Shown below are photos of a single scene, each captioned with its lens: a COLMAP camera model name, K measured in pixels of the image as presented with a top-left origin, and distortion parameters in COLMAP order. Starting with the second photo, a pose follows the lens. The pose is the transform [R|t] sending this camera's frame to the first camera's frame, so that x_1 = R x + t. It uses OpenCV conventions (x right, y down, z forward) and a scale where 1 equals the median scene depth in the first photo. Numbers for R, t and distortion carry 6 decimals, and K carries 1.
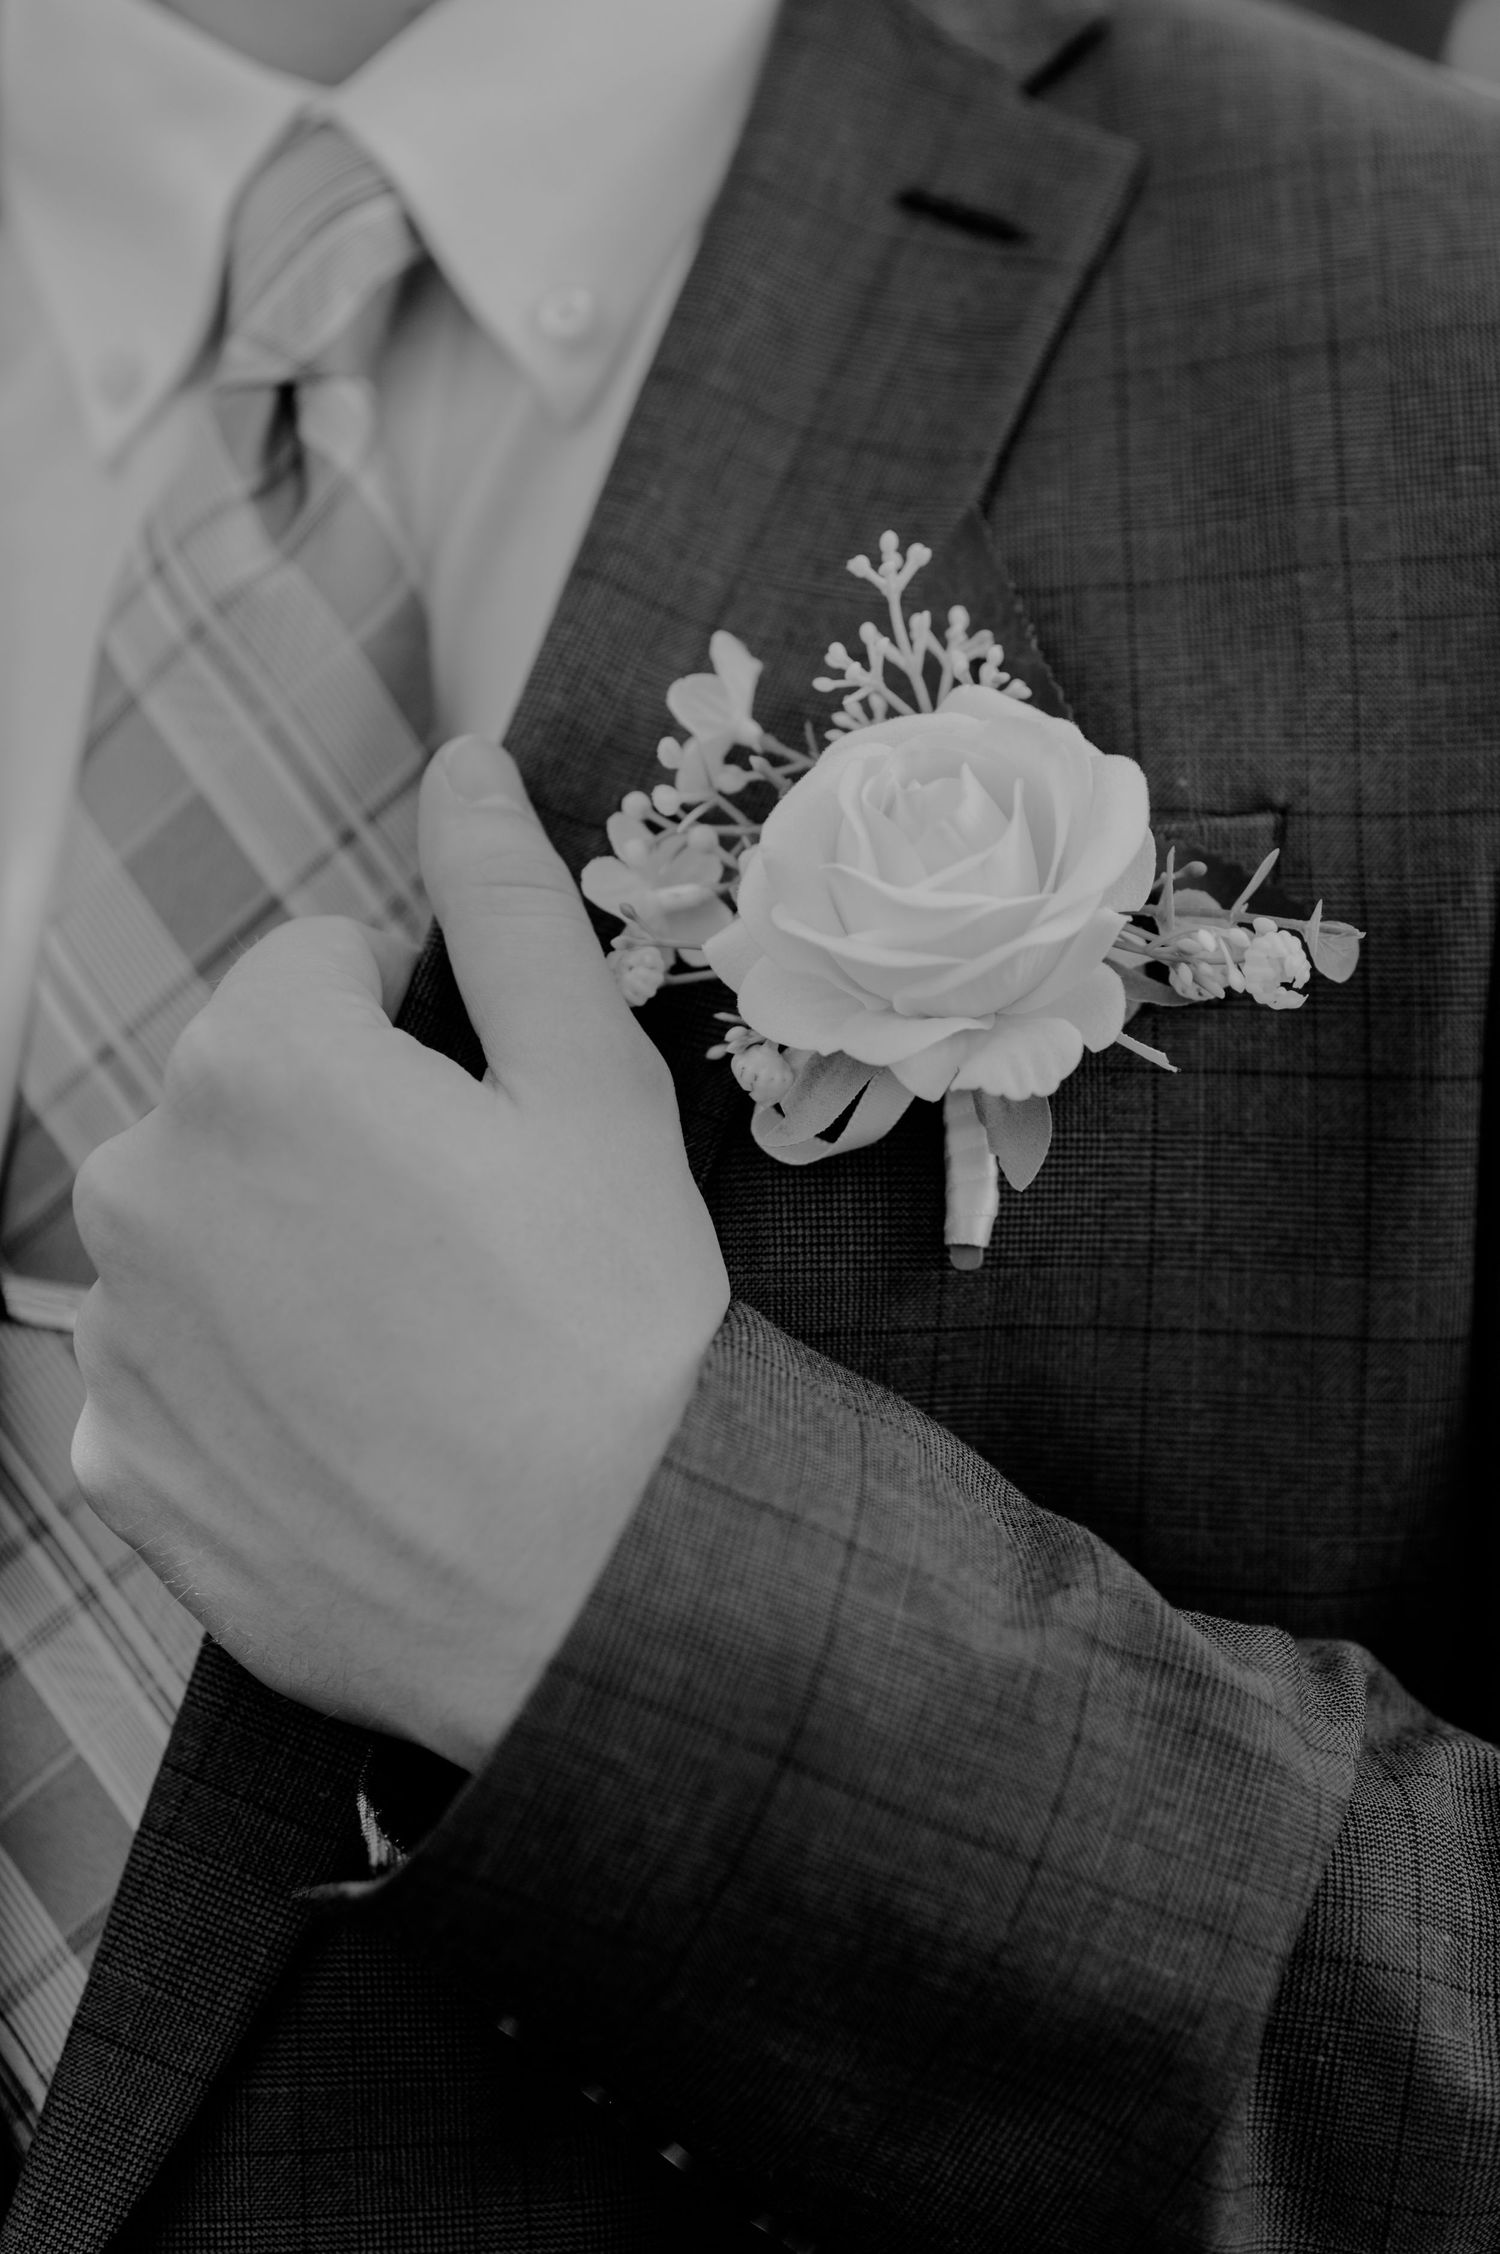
lens RADIAL K [[5996.4, 0, 750.0], [0, 5996.4, 1127.0], [0, 0, 1]] dist [0.012083, -0.331819]
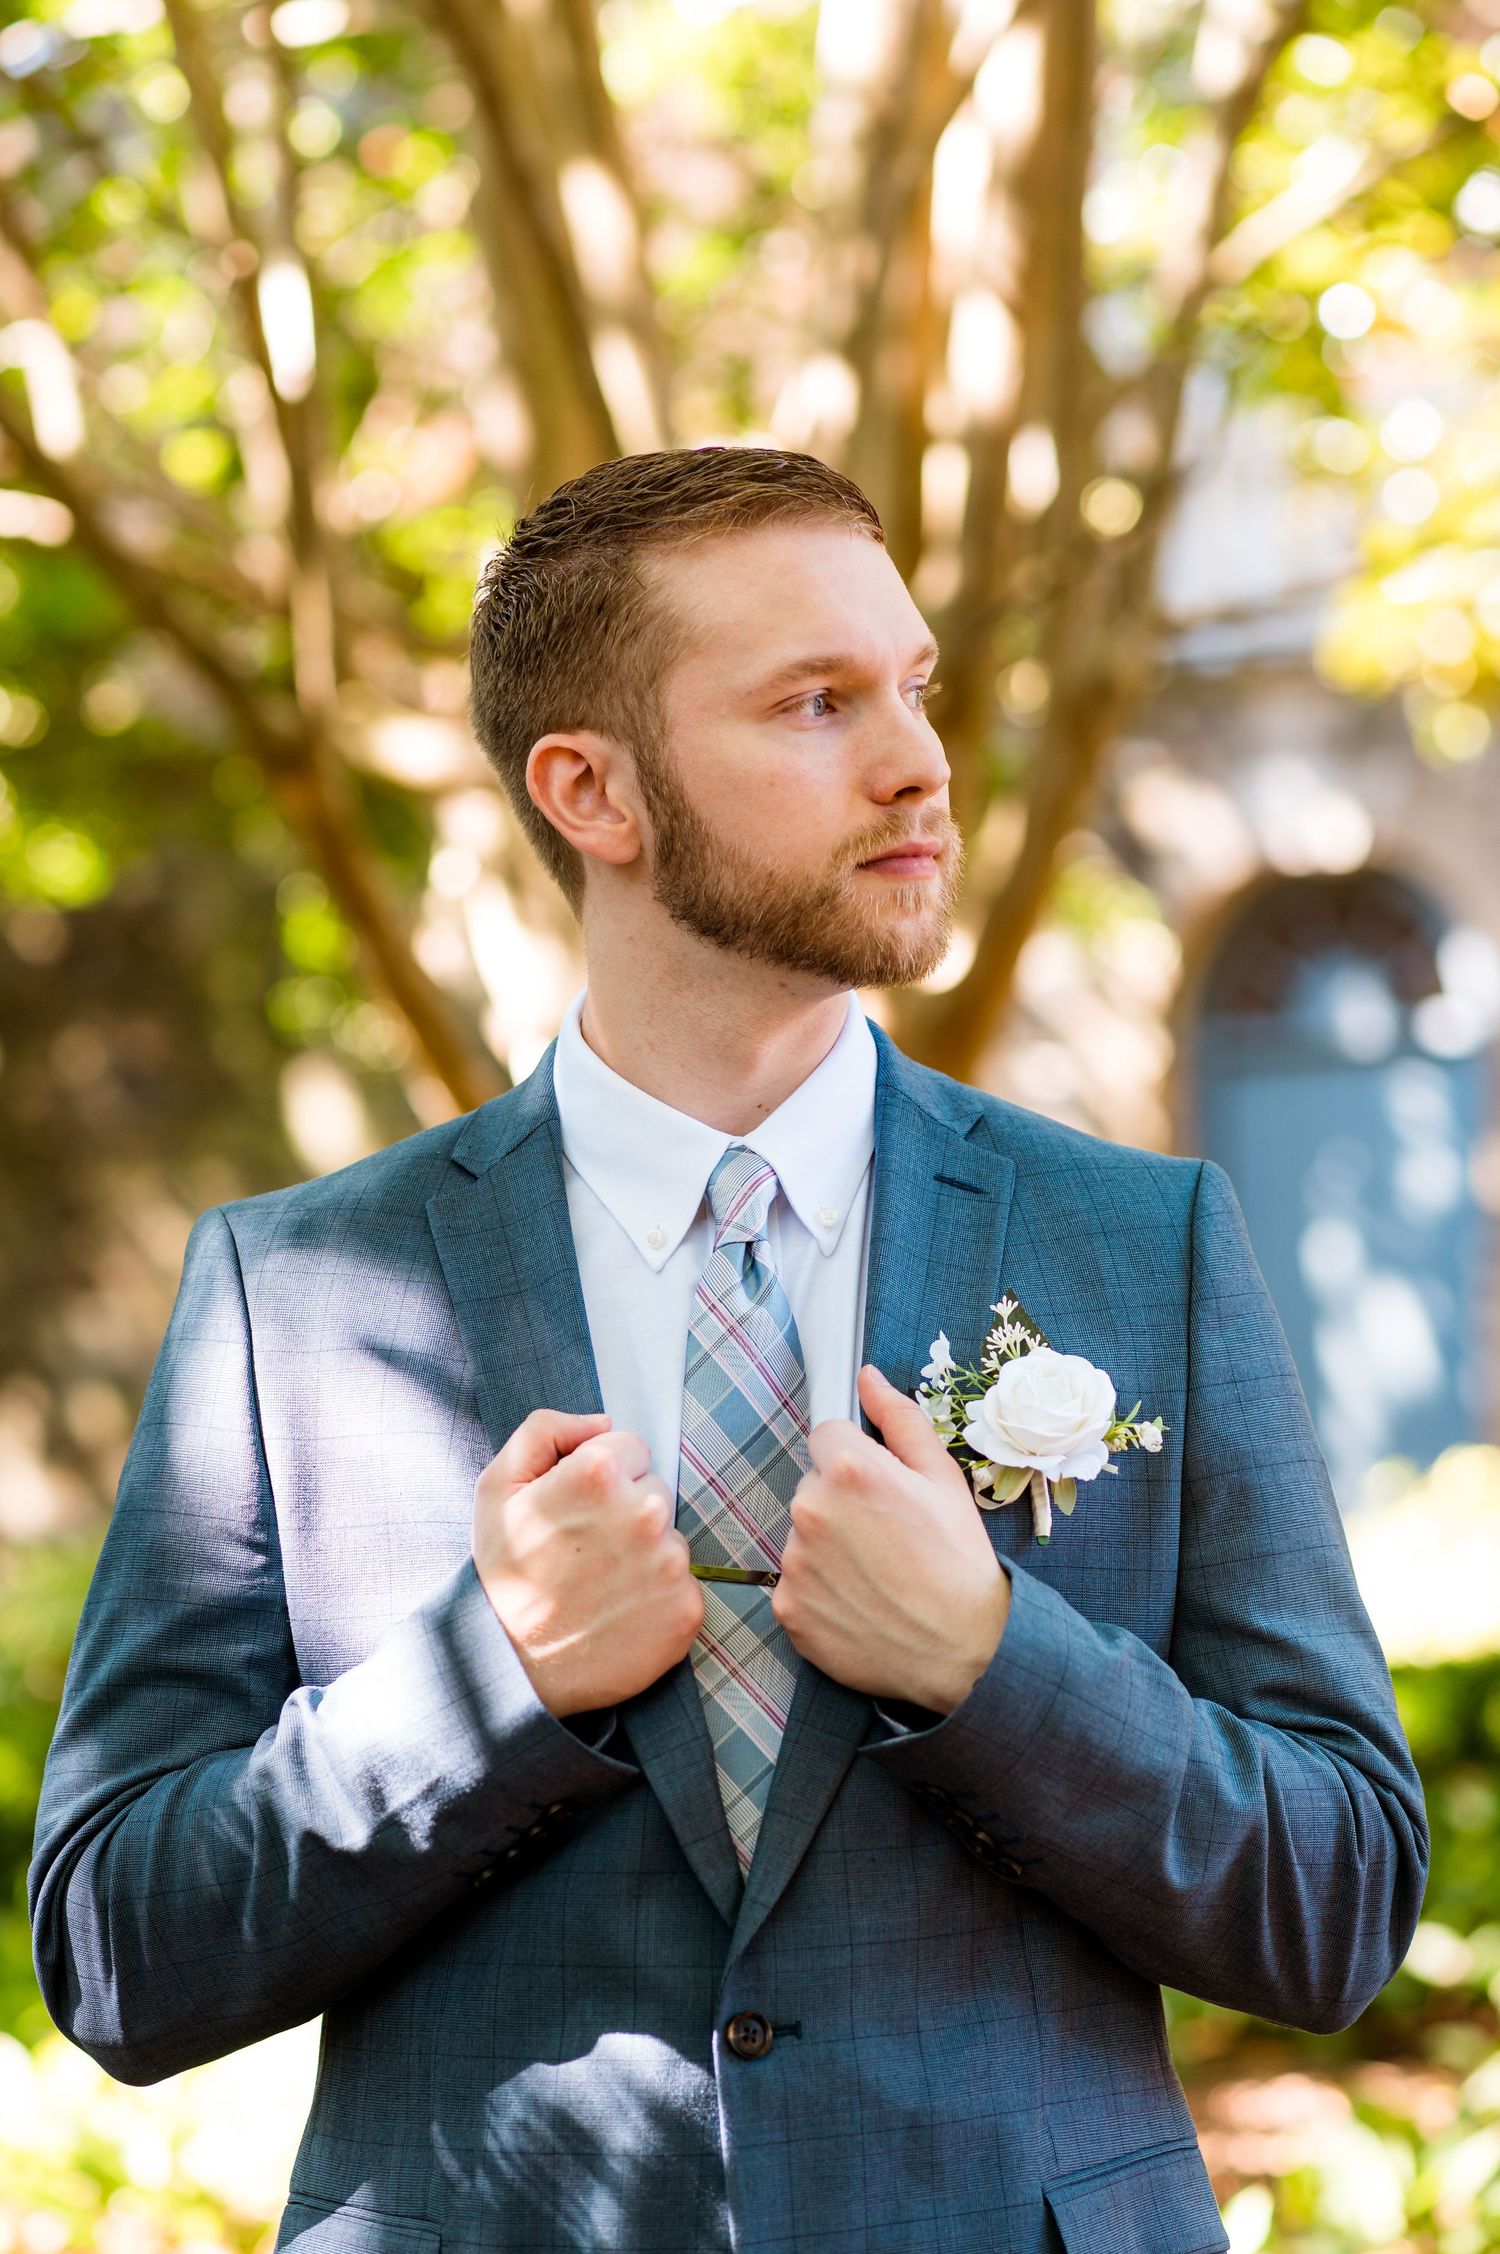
lens RADIAL K [[5996.4, 0, 750.0], [0, 5996.4, 1127.0], [0, 0, 1]] dist [0.012083, -0.331819]
pose [[0.932922, 0.014018, 0.359806, -1.137793], [0.033435, 0.991553, -0.125322, 0.181295], [-0.358523, 0.128946, 0.924572, -1.667836]]
